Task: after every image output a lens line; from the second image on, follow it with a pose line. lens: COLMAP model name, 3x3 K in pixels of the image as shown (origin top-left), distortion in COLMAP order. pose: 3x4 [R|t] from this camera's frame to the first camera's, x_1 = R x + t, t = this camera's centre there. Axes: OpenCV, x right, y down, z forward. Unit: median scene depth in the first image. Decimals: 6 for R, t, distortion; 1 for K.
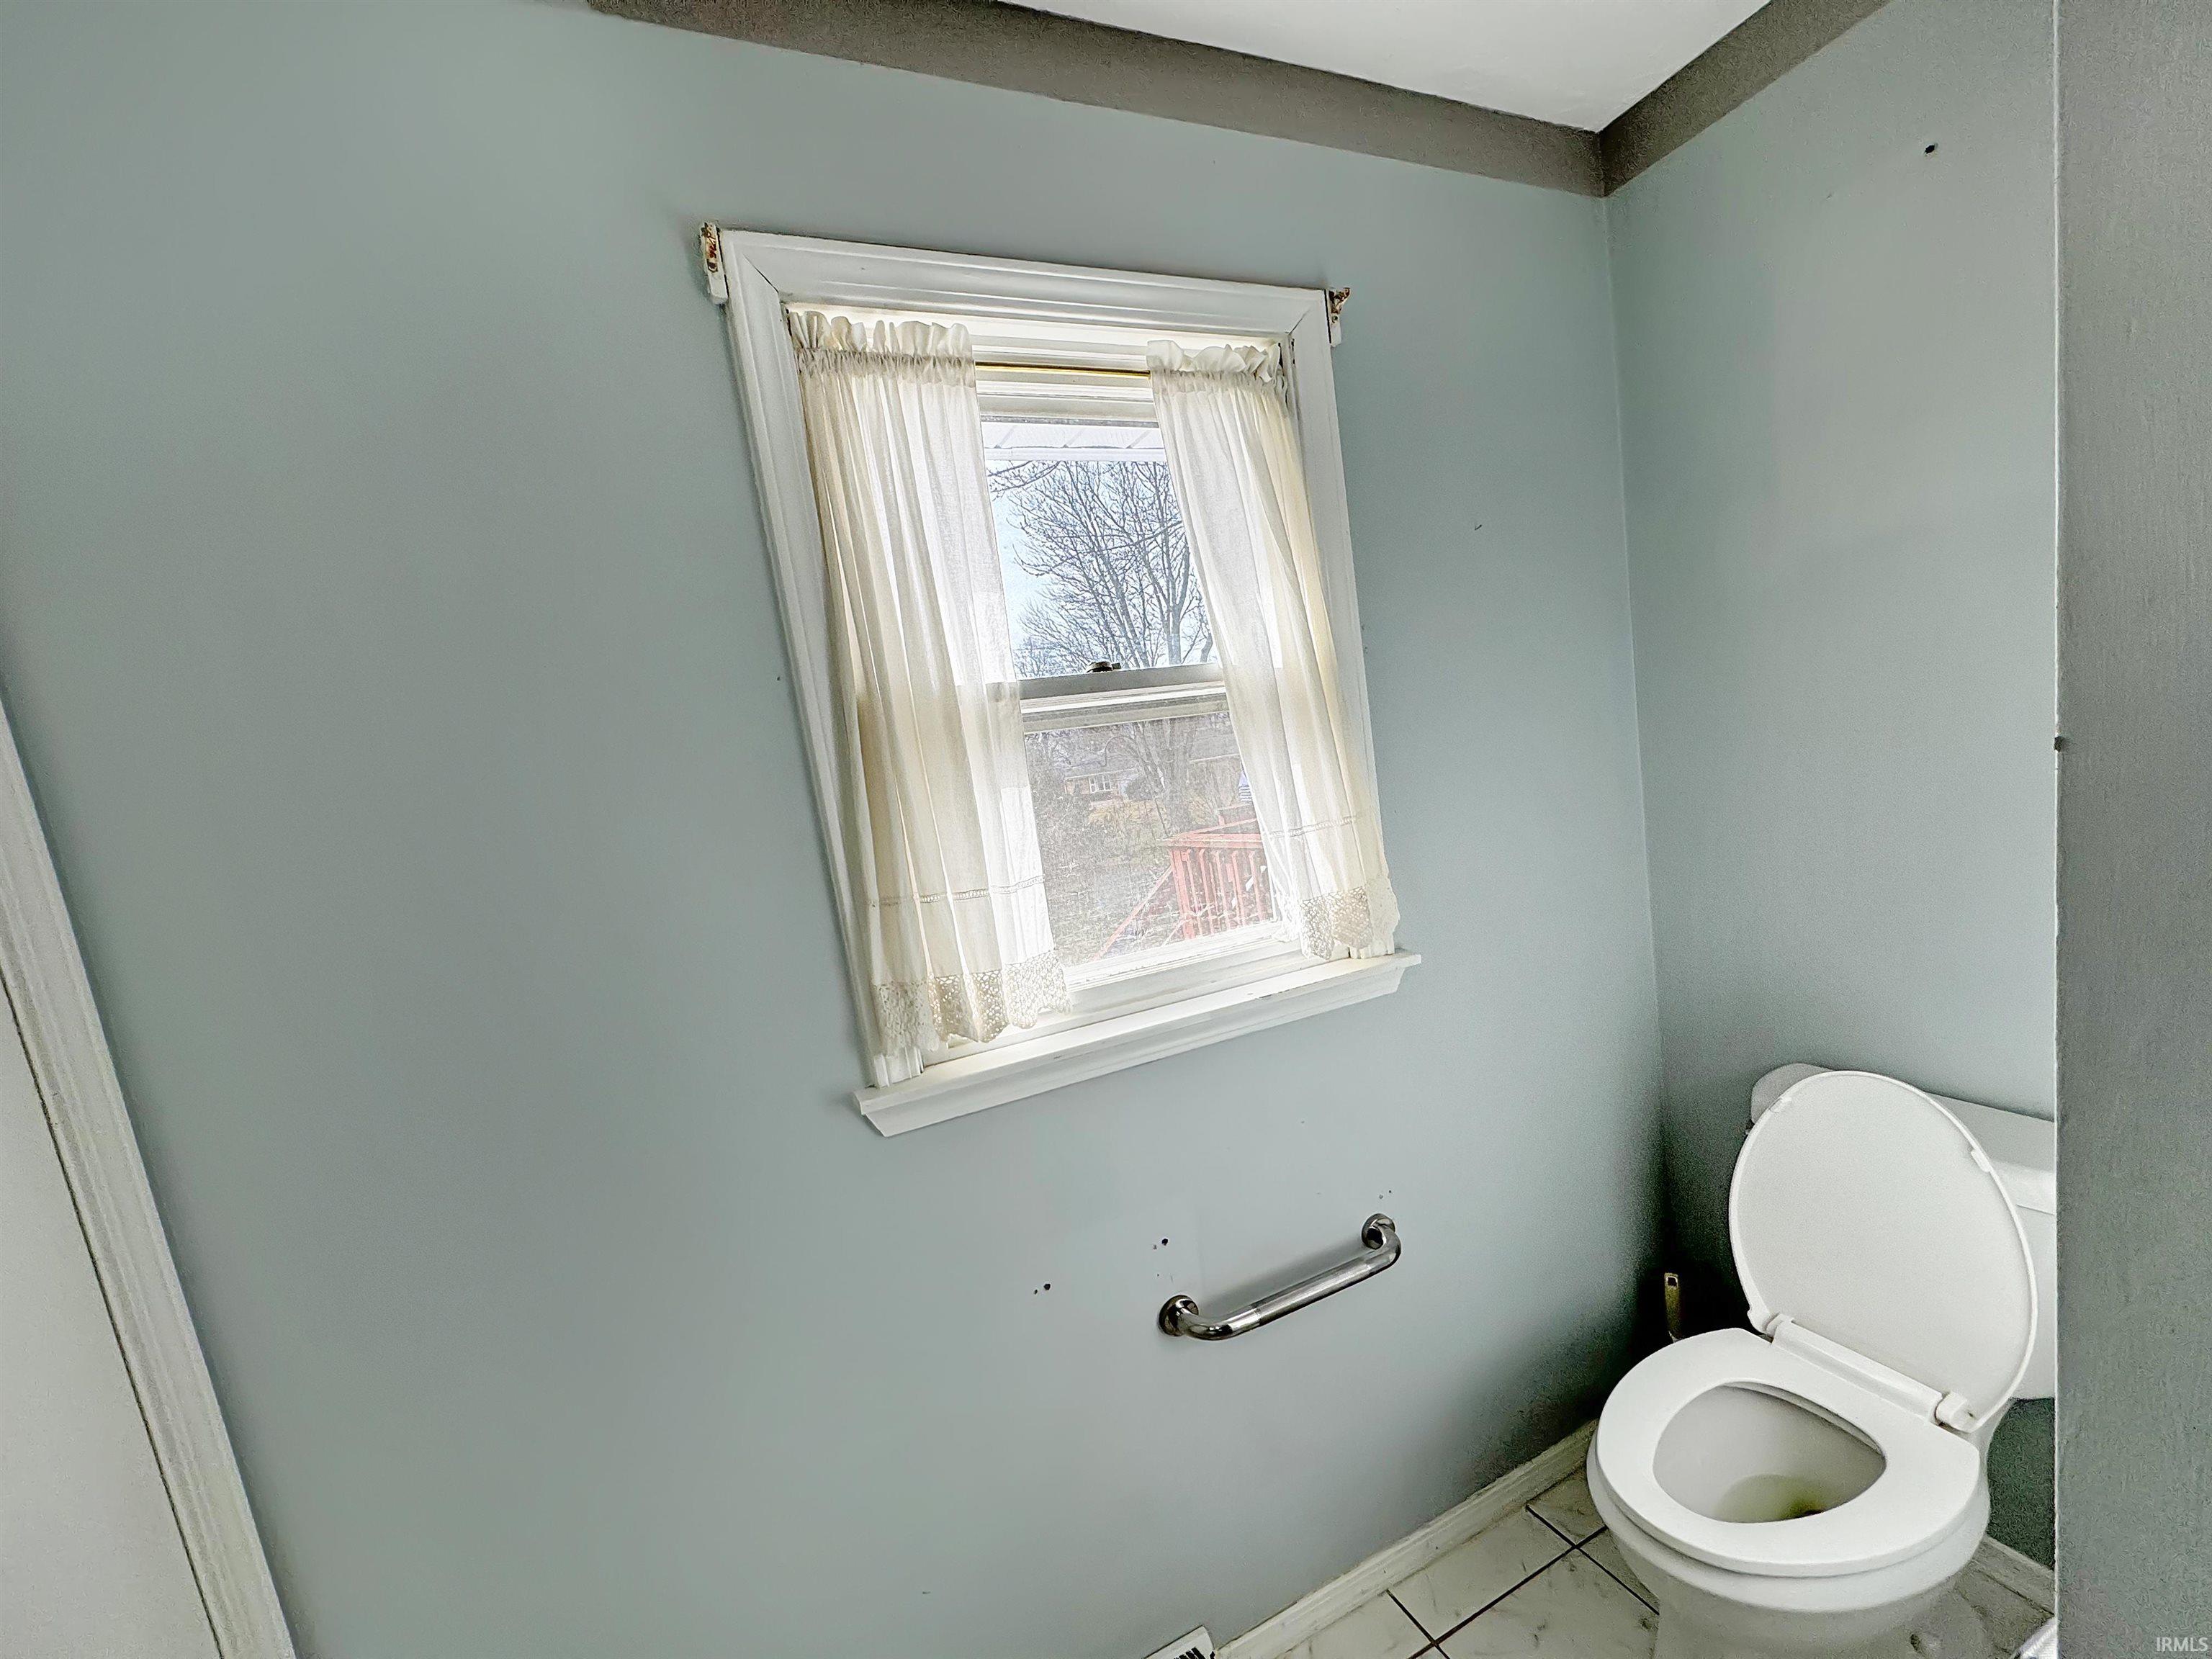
lens RADIAL K [[927.0, 0, 1117.6], [0, 927.0, 853.2], [0, 0, 1]] dist [0.000745, 0.000128]
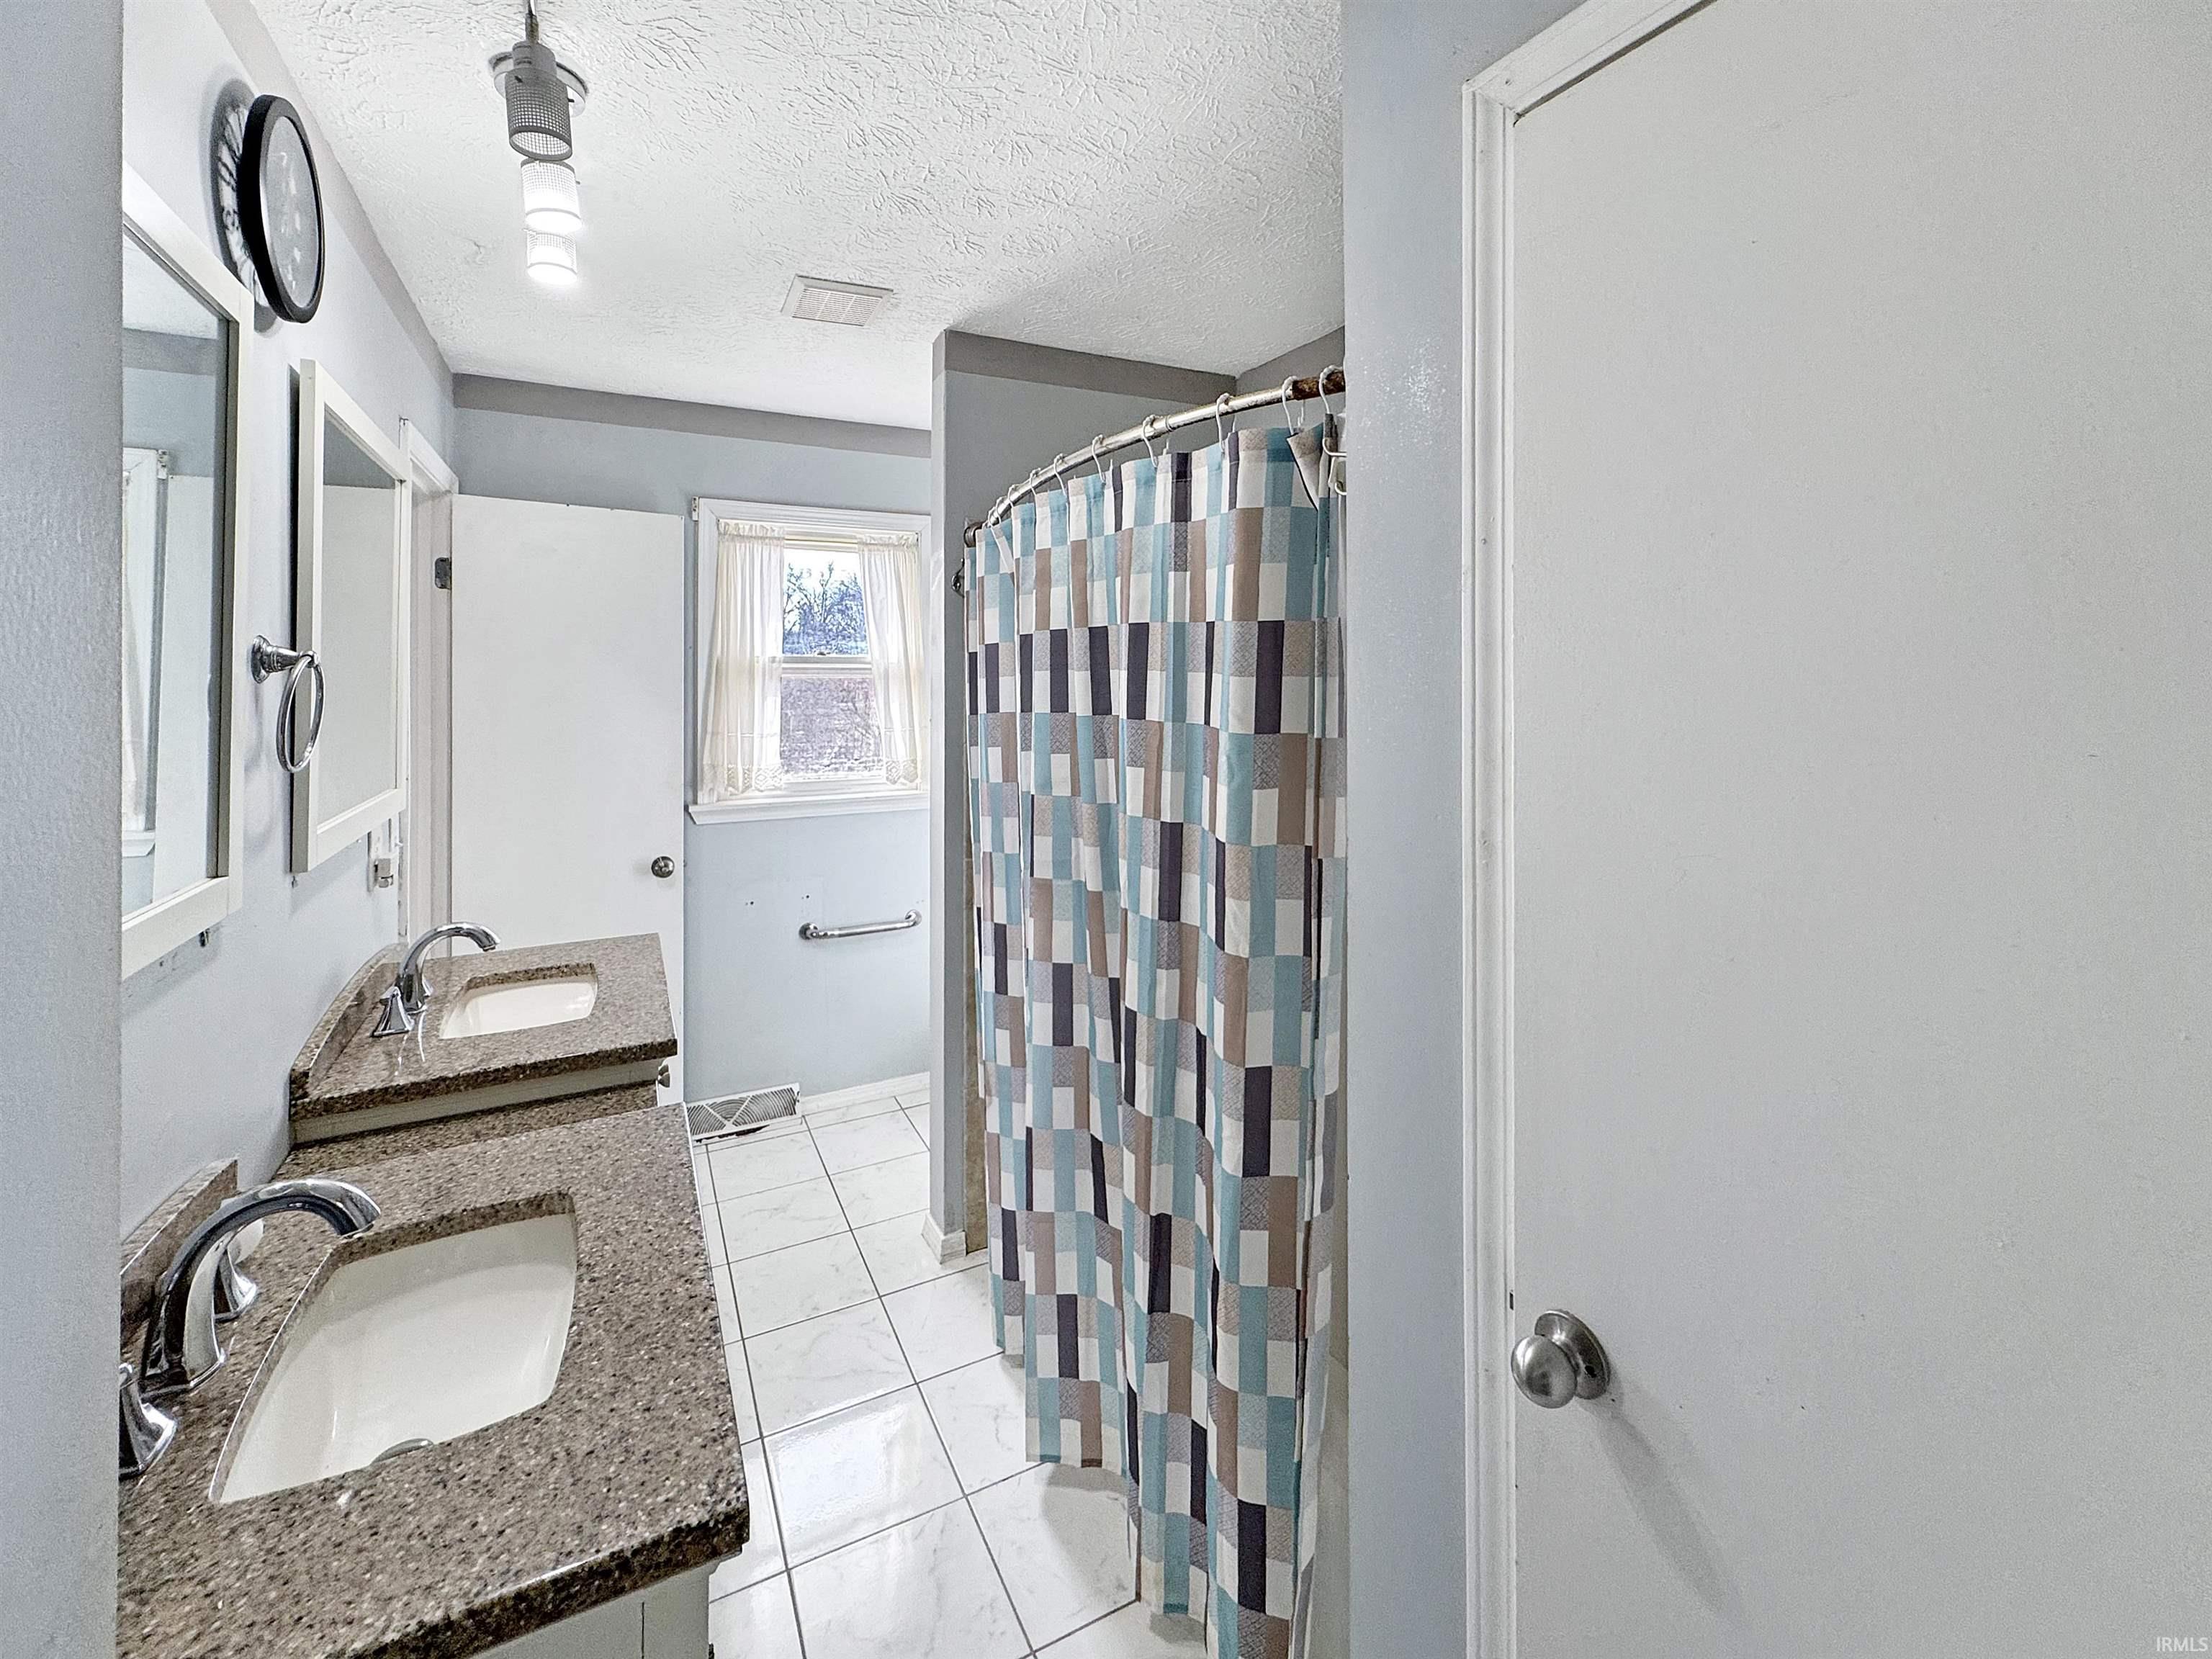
lens RADIAL K [[927.0, 0, 1117.6], [0, 927.0, 853.2], [0, 0, 1]] dist [0.000745, 0.000128]
pose [[0.932941, 0.170654, 0.317014, 0.035094], [-0.239487, 0.951623, 0.192510, -0.387538], [-0.268825, -0.255521, 0.928677, -1.727590]]
